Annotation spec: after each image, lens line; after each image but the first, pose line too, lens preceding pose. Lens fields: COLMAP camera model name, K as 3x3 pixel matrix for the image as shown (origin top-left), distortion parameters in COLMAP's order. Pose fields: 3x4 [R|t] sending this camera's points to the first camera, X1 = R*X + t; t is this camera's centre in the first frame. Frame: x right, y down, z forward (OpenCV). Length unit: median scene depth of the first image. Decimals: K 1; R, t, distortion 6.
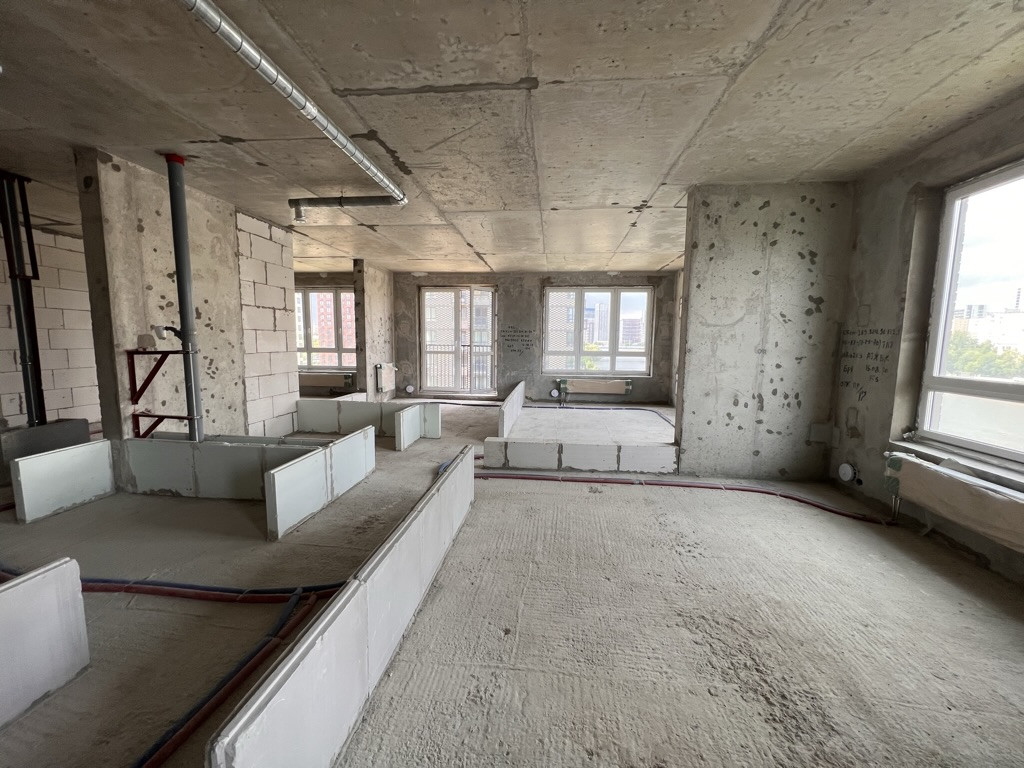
lens RADIAL K [[407.8, 0, 513.6], [0, 407.8, 386.1], [0, 0, 1]] dist [-0.003710, 0.000141]
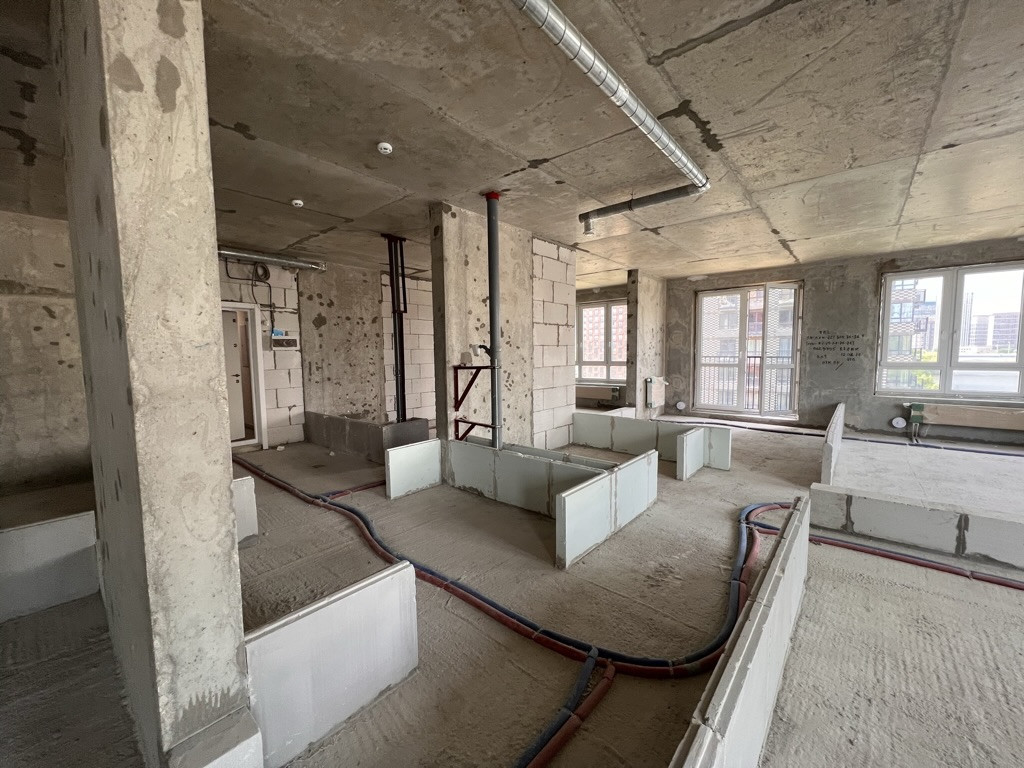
lens RADIAL K [[407.8, 0, 515.3], [0, 407.8, 388.8], [0, 0, 1]] dist [-0.003710, 0.000141]
pose [[0.823546, 0.029207, -0.566497, -0.114975], [-0.041691, 0.999089, -0.009099, -0.016967], [0.565716, 0.031111, 0.824013, 0.110671]]
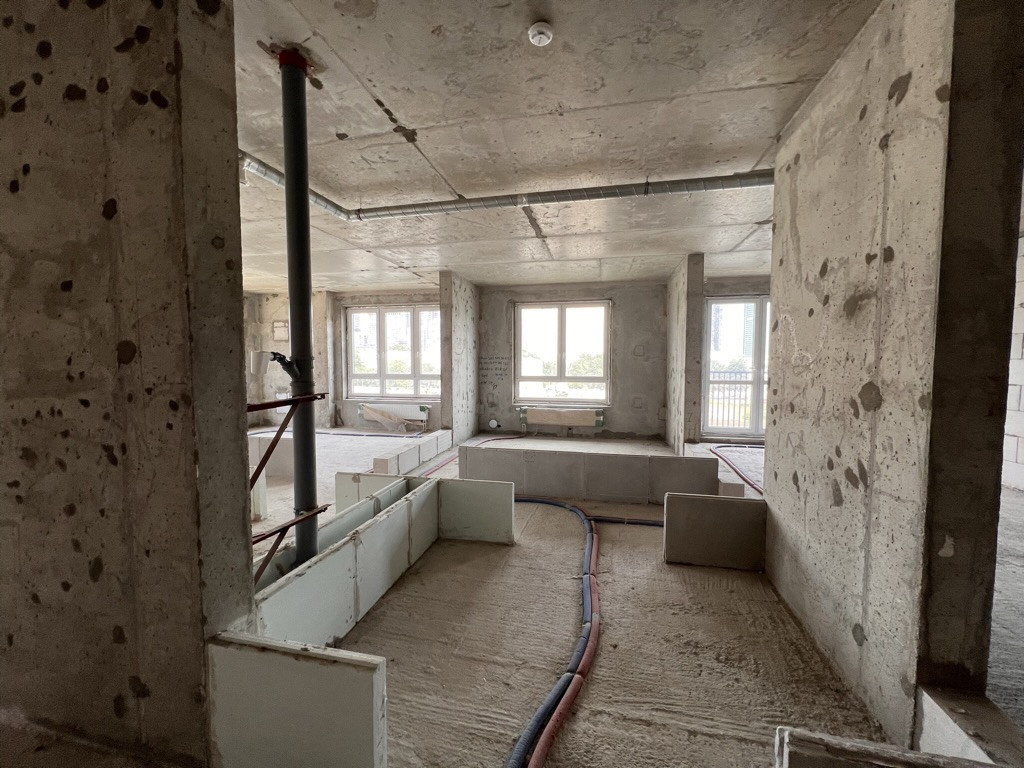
lens RADIAL K [[407.8, 0, 517.1], [0, 407.8, 382.9], [0, 0, 1]] dist [-0.003710, 0.000141]
pose [[0.114921, -0.063901, 0.991317, -1.272701], [0.105230, 0.993097, 0.051817, -0.097769], [-0.987785, 0.098362, 0.120852, 0.604166]]
